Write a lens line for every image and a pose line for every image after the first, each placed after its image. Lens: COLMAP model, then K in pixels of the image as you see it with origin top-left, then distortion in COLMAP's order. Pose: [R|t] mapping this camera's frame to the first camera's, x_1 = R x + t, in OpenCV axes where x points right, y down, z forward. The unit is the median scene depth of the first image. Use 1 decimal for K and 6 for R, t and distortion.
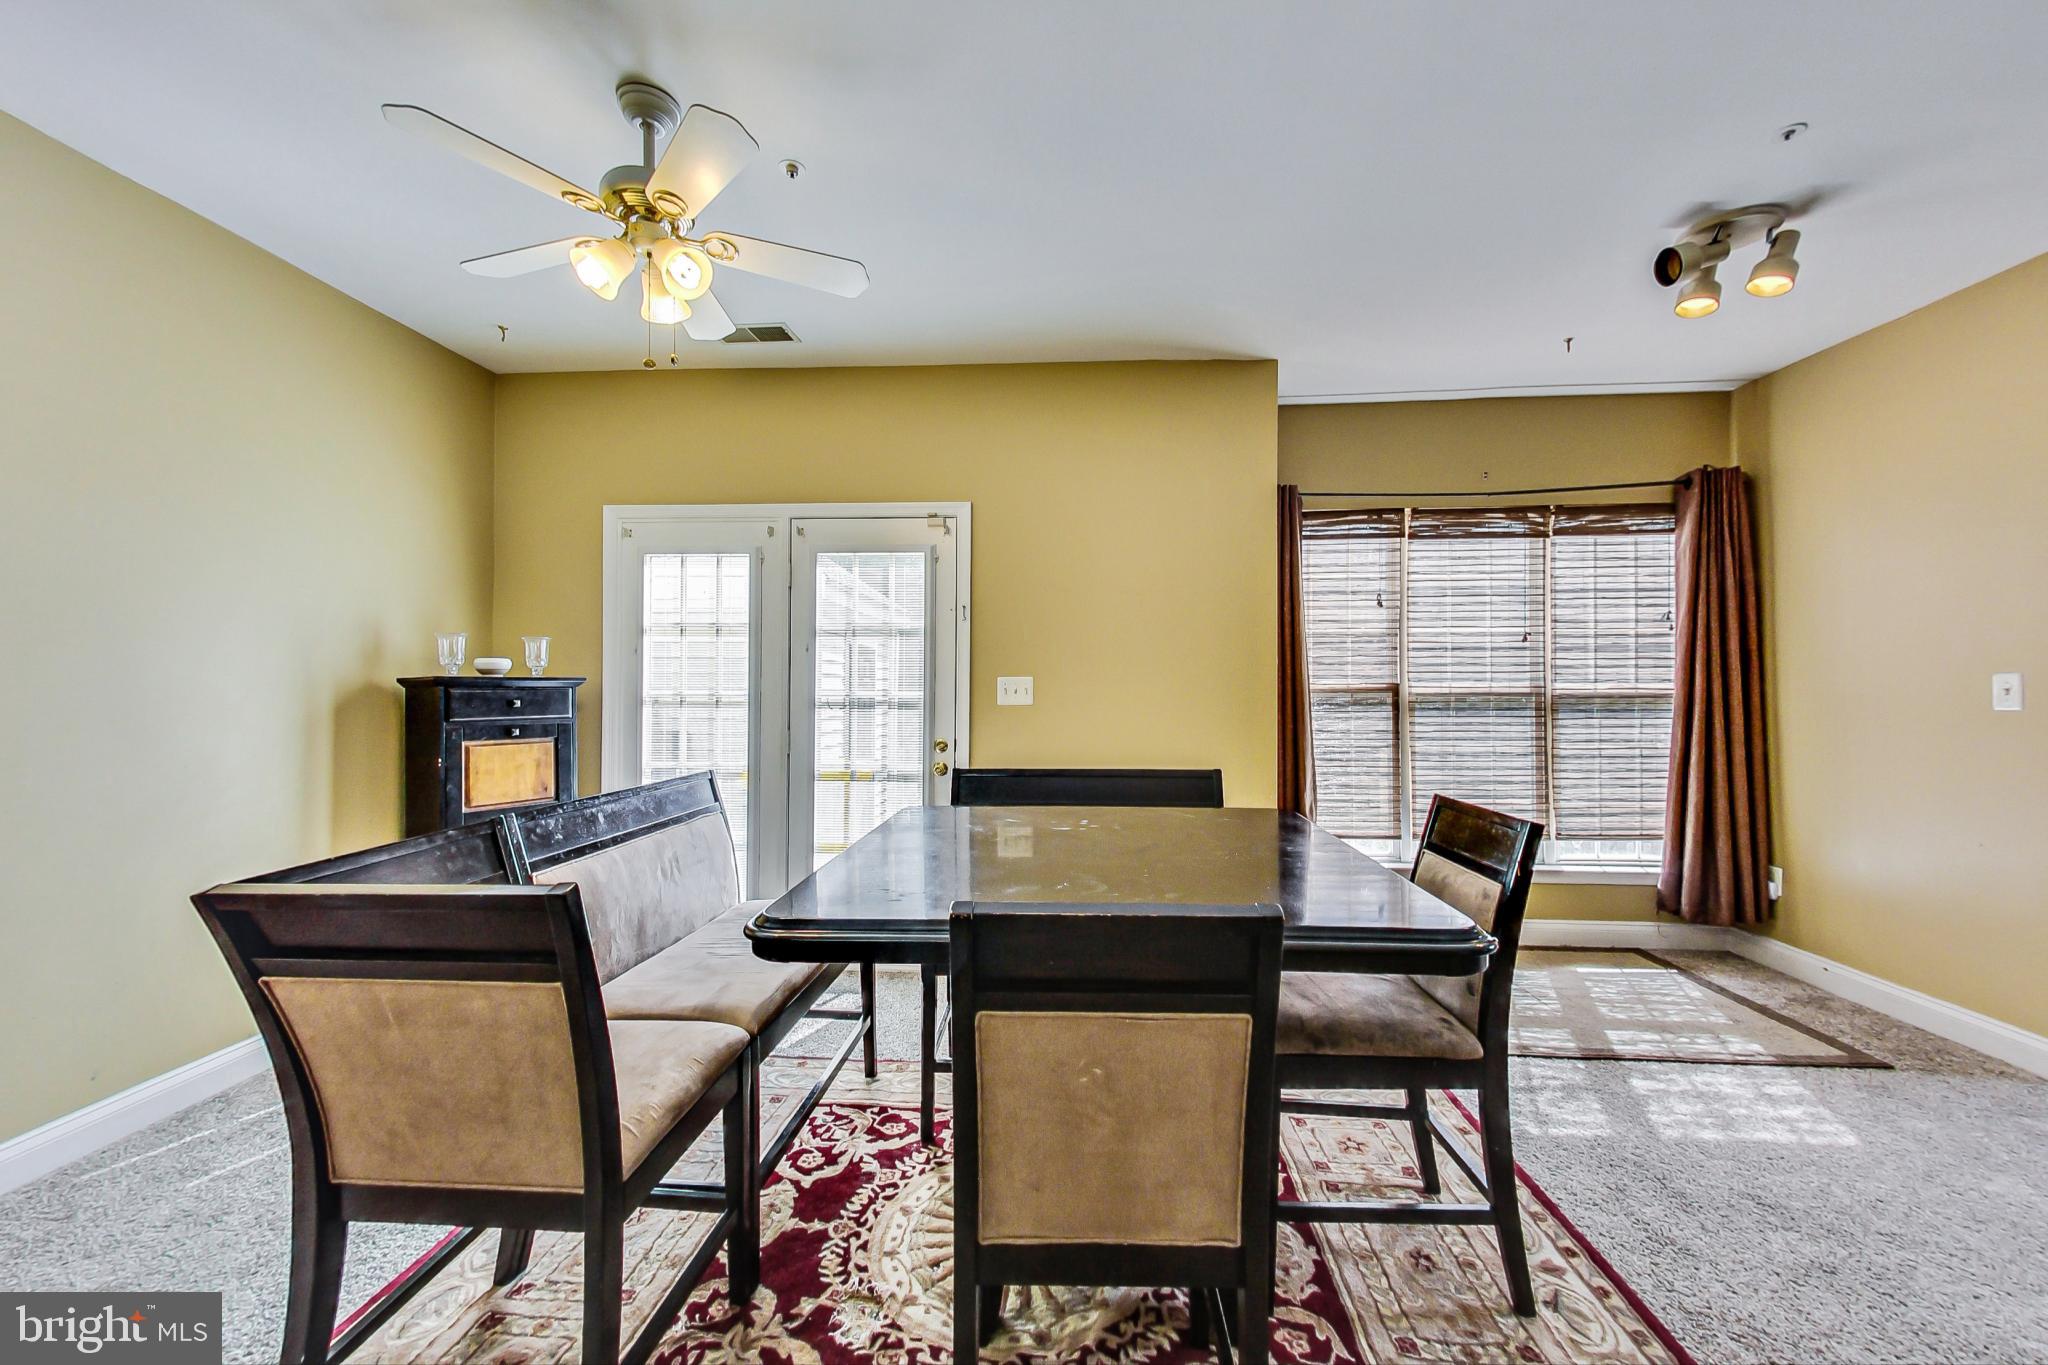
lens RADIAL K [[781.1, 0, 1024.0], [0, 781.1, 682.5], [0, 0, 1]] dist [-0.001356, -0.000282]
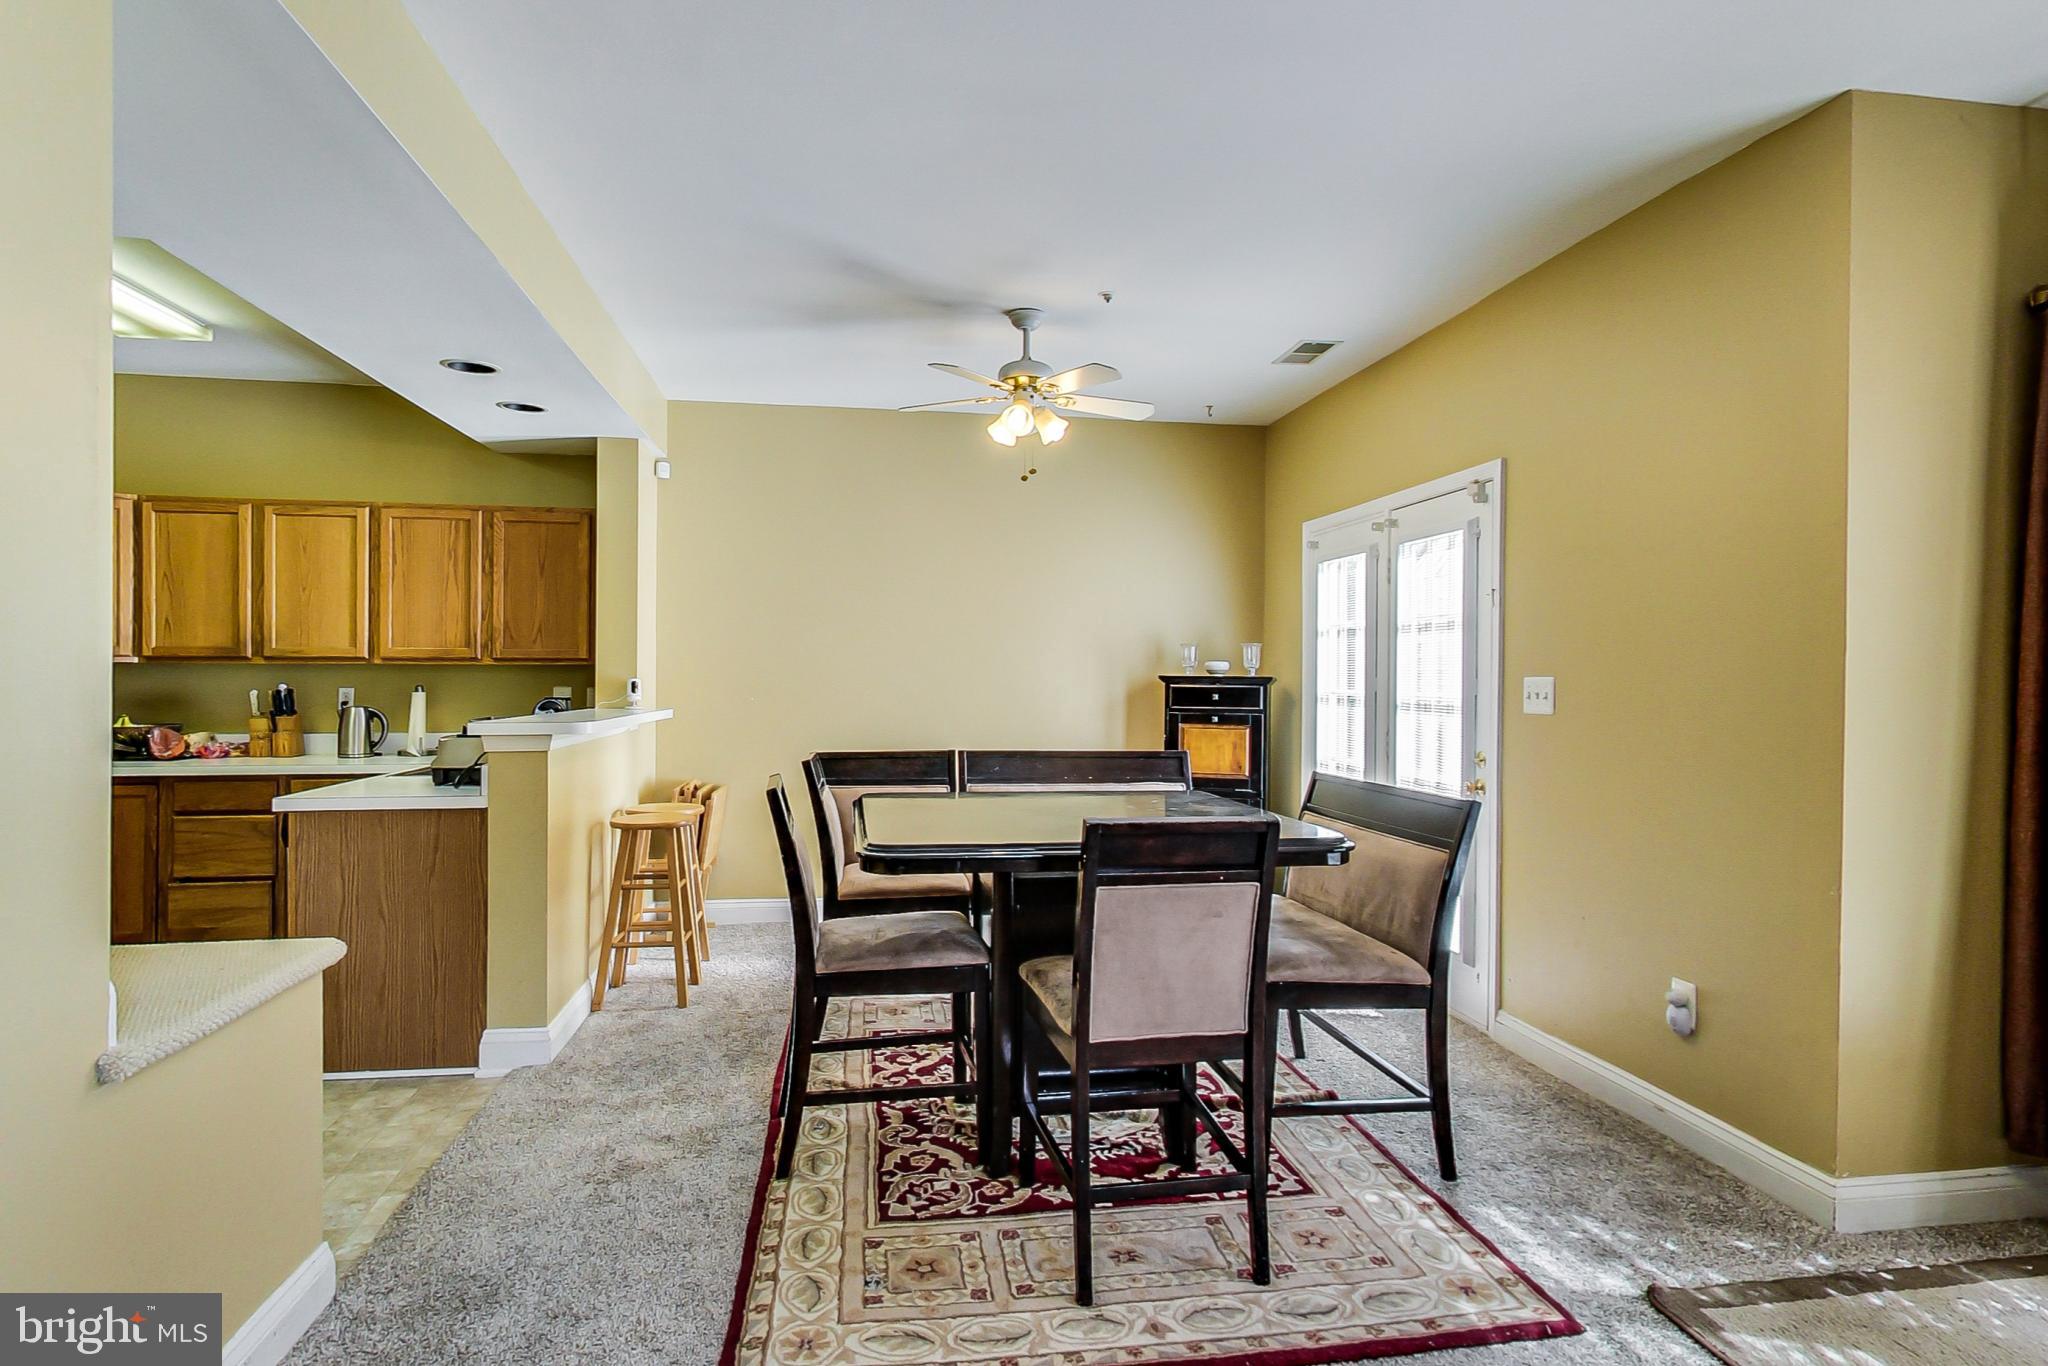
lens RADIAL K [[1076.8, 0, 1007.1], [0, 1076.8, 680.8], [0, 0, 1]] dist [0.004777, 0.001093]
pose [[0.195586, 0.005463, -0.980671, 0.897998], [-0.009679, 0.999947, 0.003640, -0.002078], [0.980639, 0.008780, 0.195629, 0.284439]]
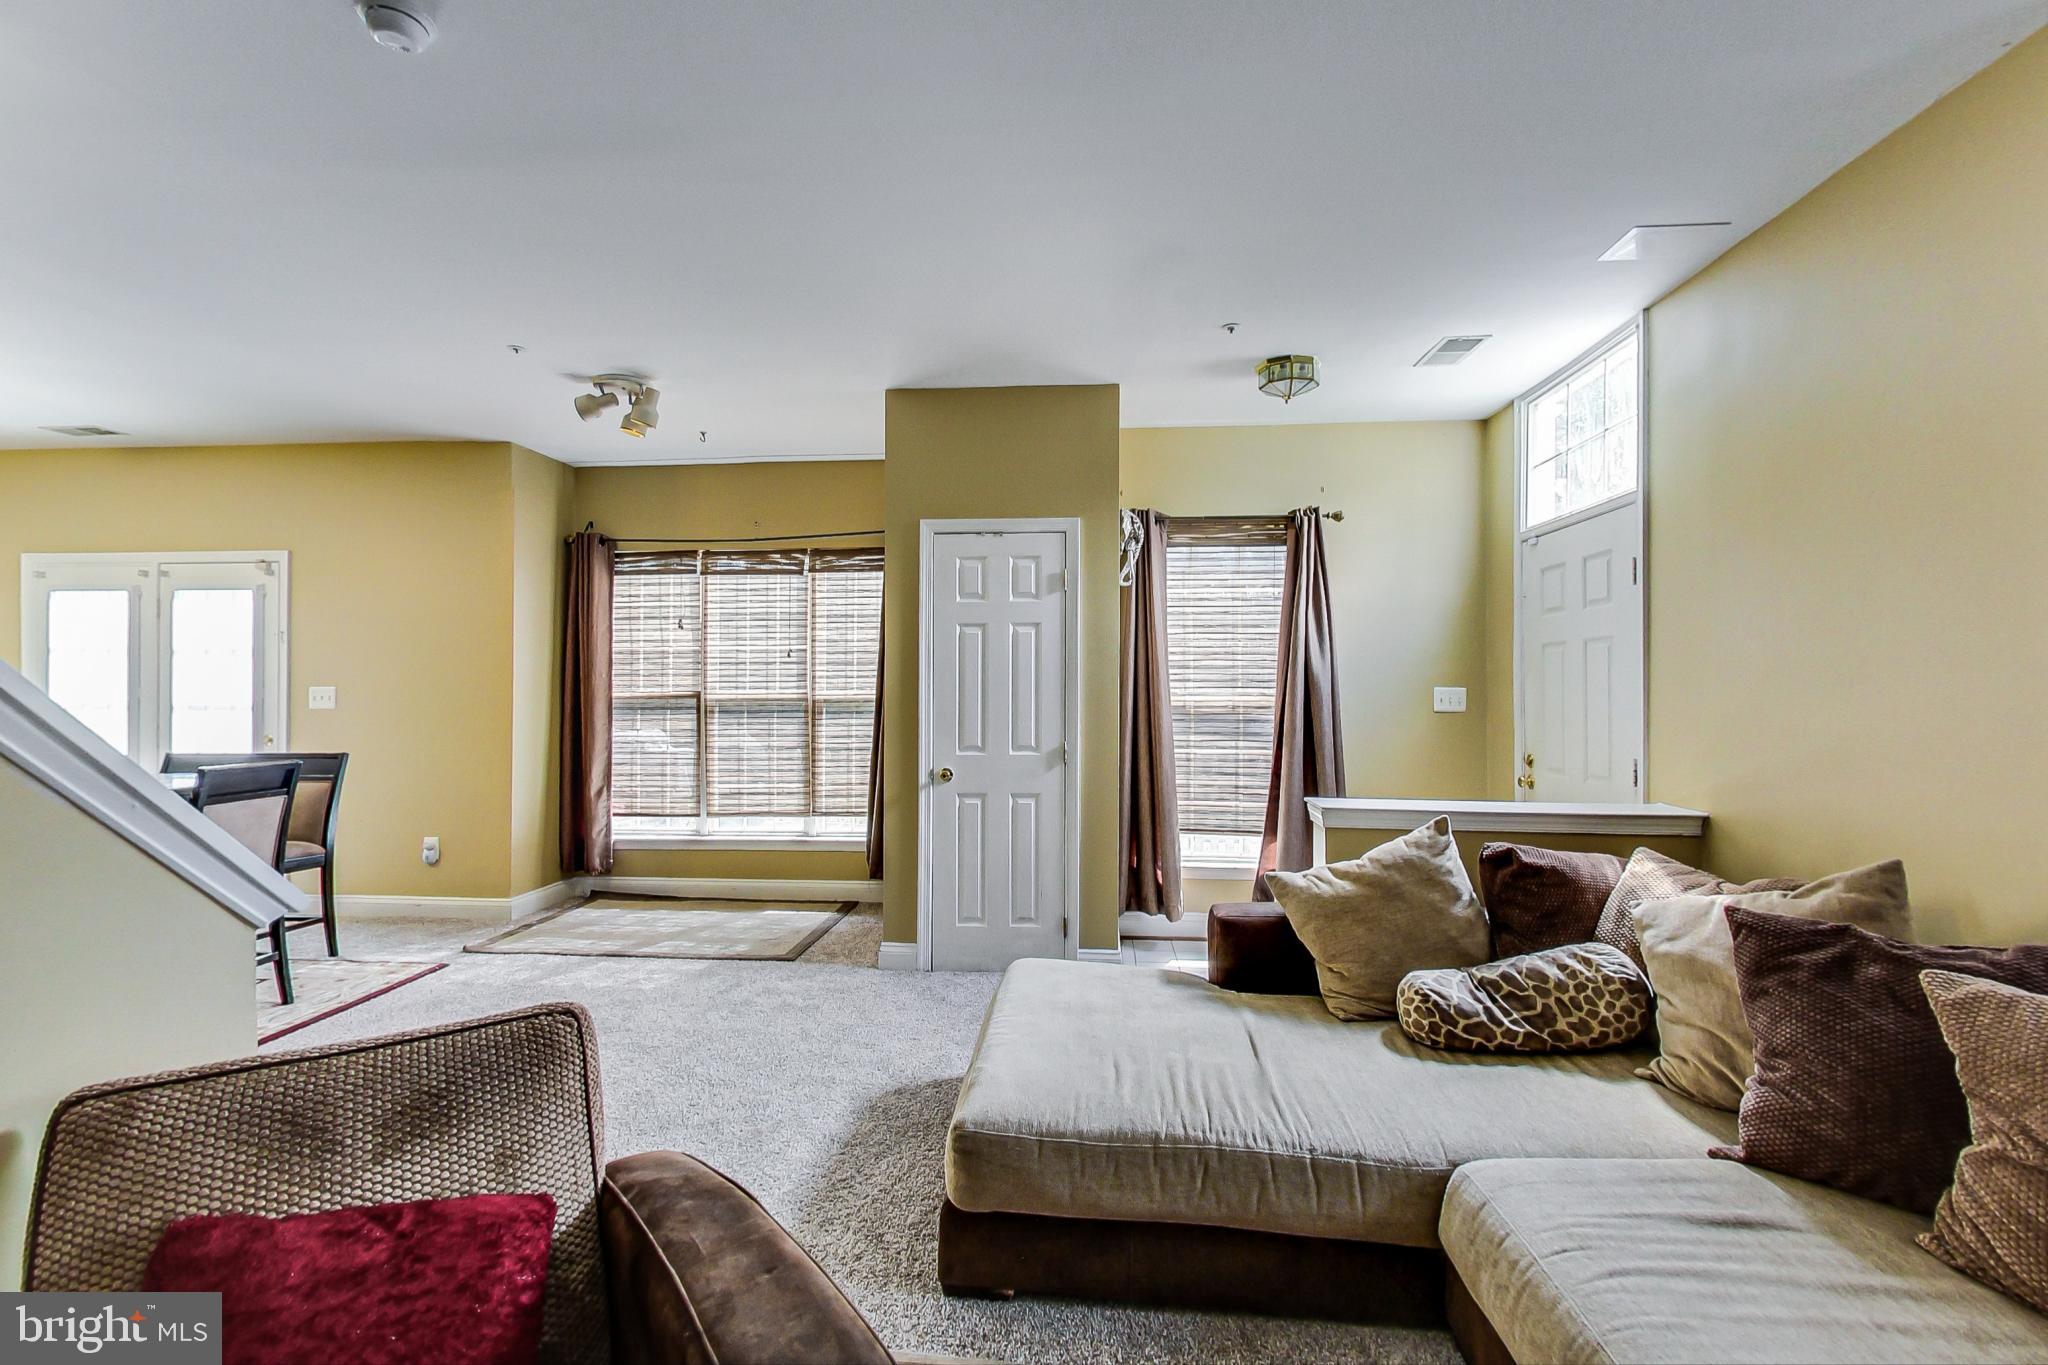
lens RADIAL K [[781.1, 0, 1024.0], [0, 781.1, 682.5], [0, 0, 1]] dist [-0.001356, -0.000282]
pose [[0.999977, -0.002066, -0.006464, 1.122088], [0.002020, 0.999973, -0.007105, -0.003050], [0.006479, 0.007092, 0.999954, -0.263803]]
